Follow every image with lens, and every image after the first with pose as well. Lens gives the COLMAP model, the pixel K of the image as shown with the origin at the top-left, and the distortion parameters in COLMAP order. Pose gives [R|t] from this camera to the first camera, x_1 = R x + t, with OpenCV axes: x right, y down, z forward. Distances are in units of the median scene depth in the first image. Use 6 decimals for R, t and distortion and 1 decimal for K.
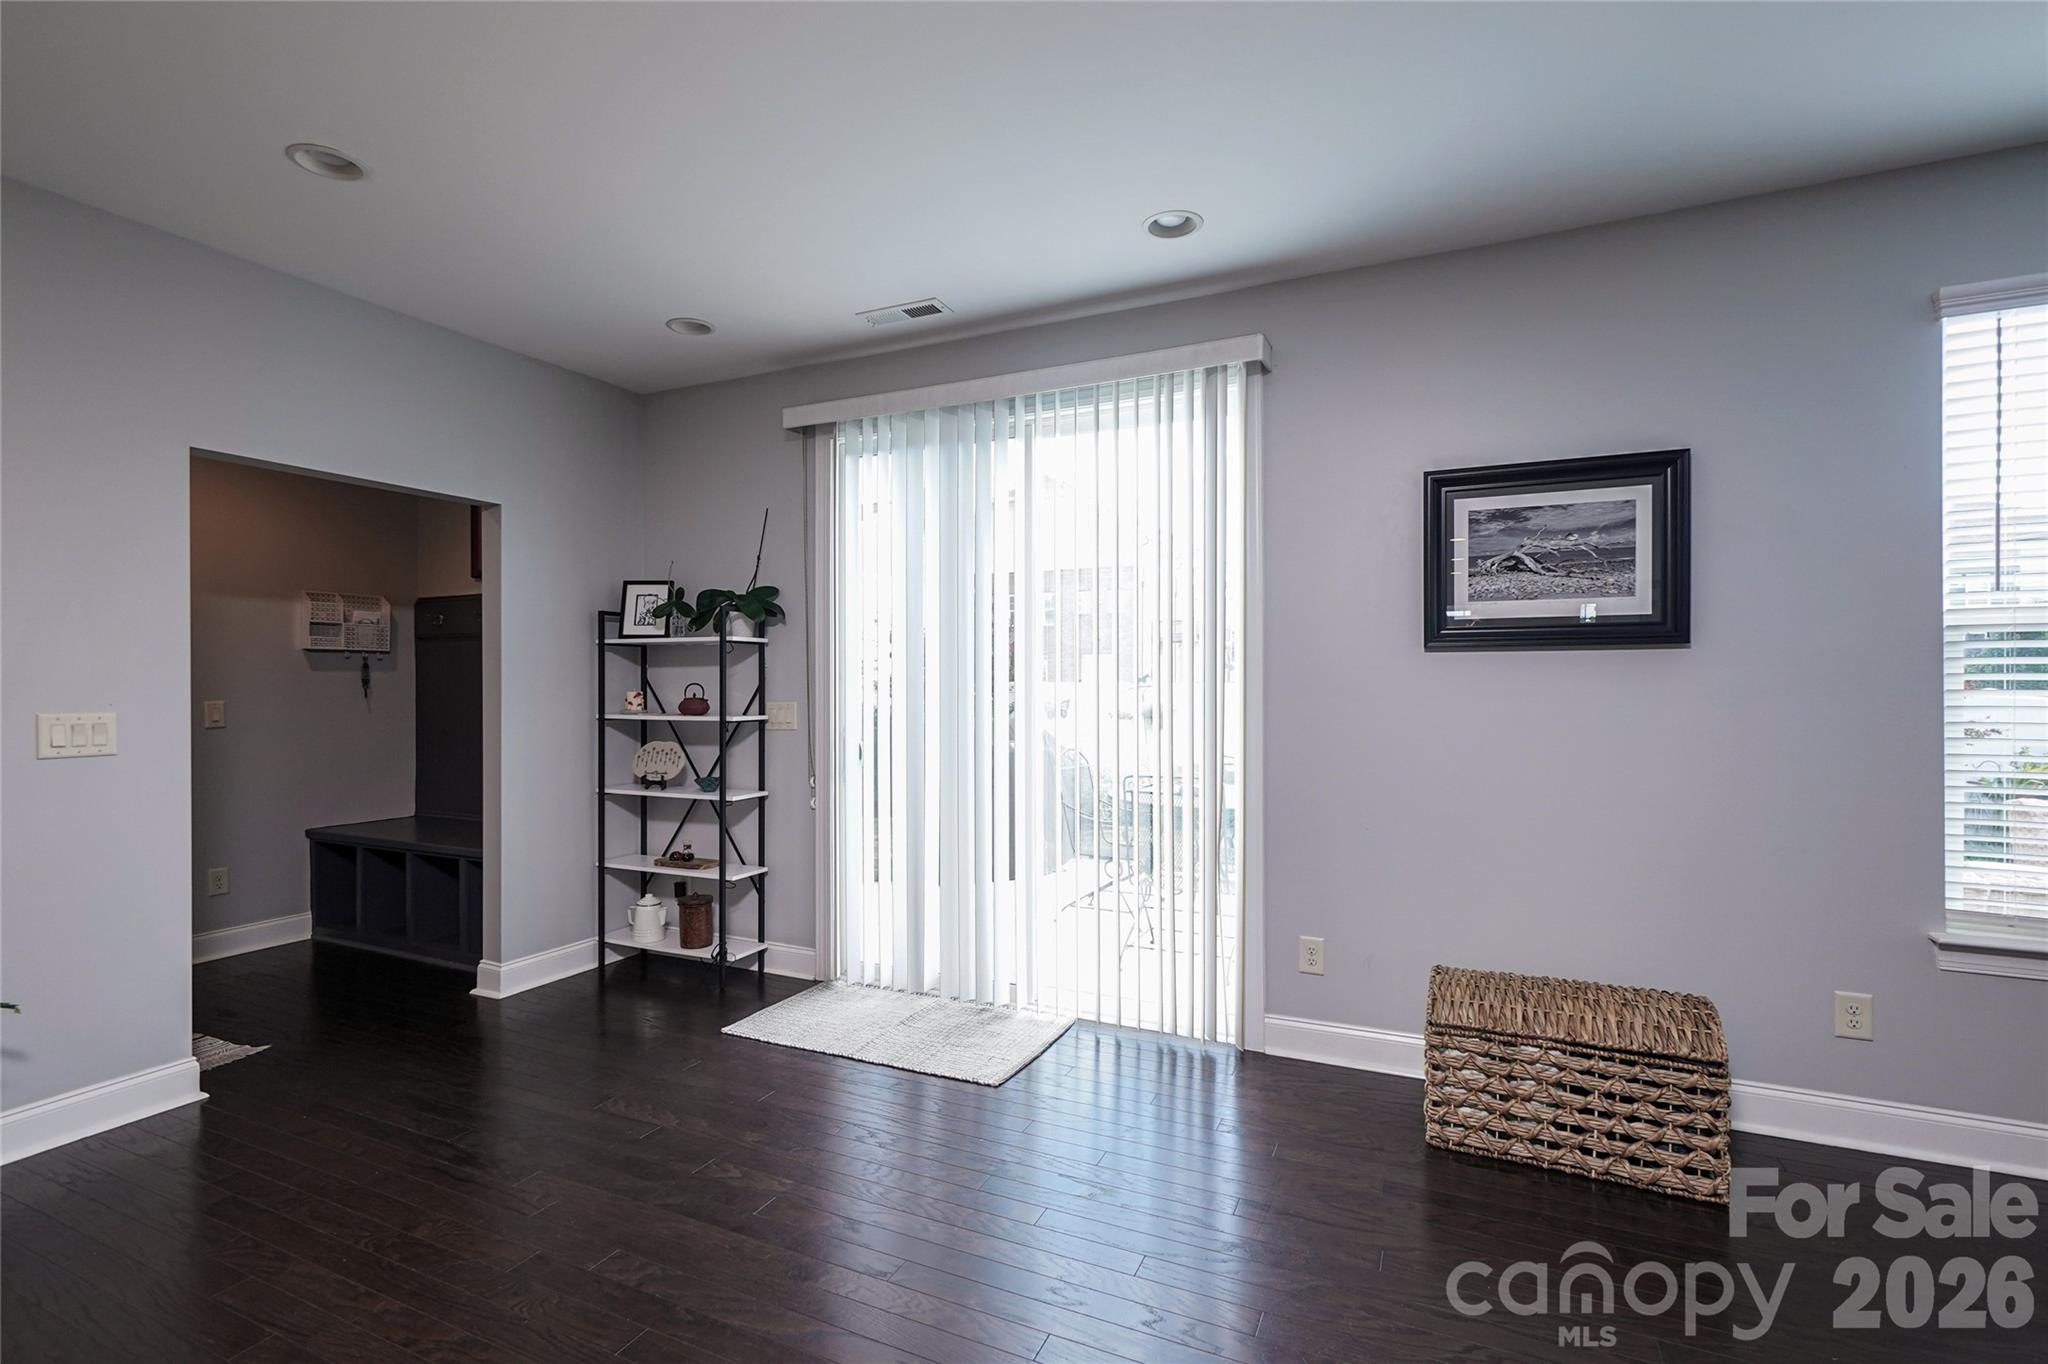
lens RADIAL K [[995.2, 0, 952.8], [0, 995.2, 689.0], [0, 0, 1]] dist [-0.019667, 0.000278]
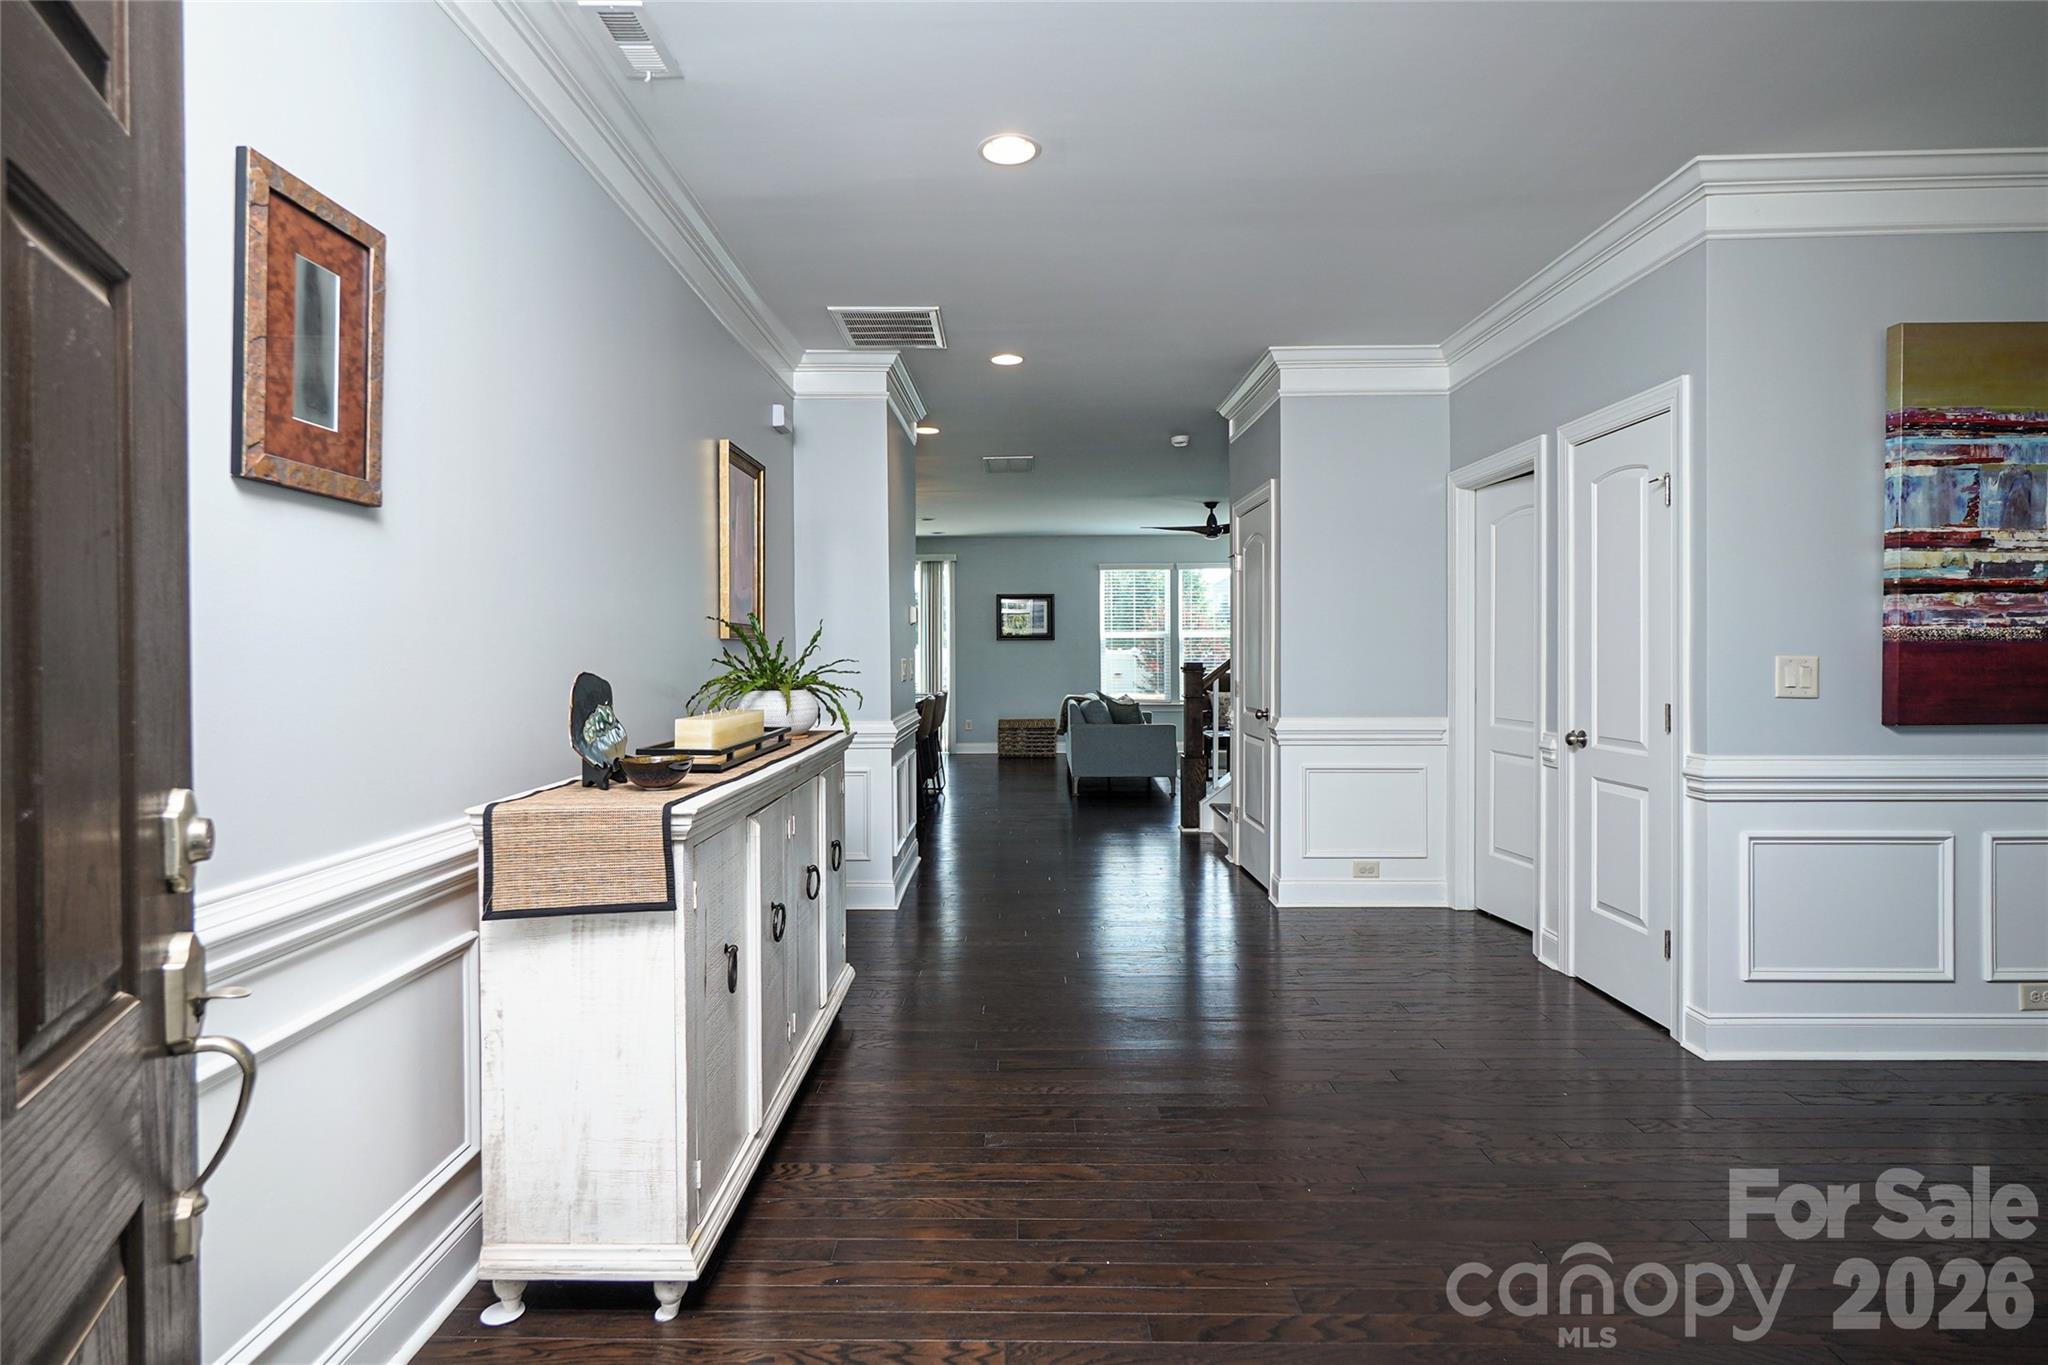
lens RADIAL K [[1070.6, 0, 1020.7], [0, 1070.6, 685.4], [0, 0, 1]] dist [-0.006718, -0.000281]
pose [[0.890574, -0.019139, 0.454435, -1.403885], [0.006537, 0.999550, 0.029286, 0.011102], [-0.454791, -0.023110, 0.890298, -2.896465]]
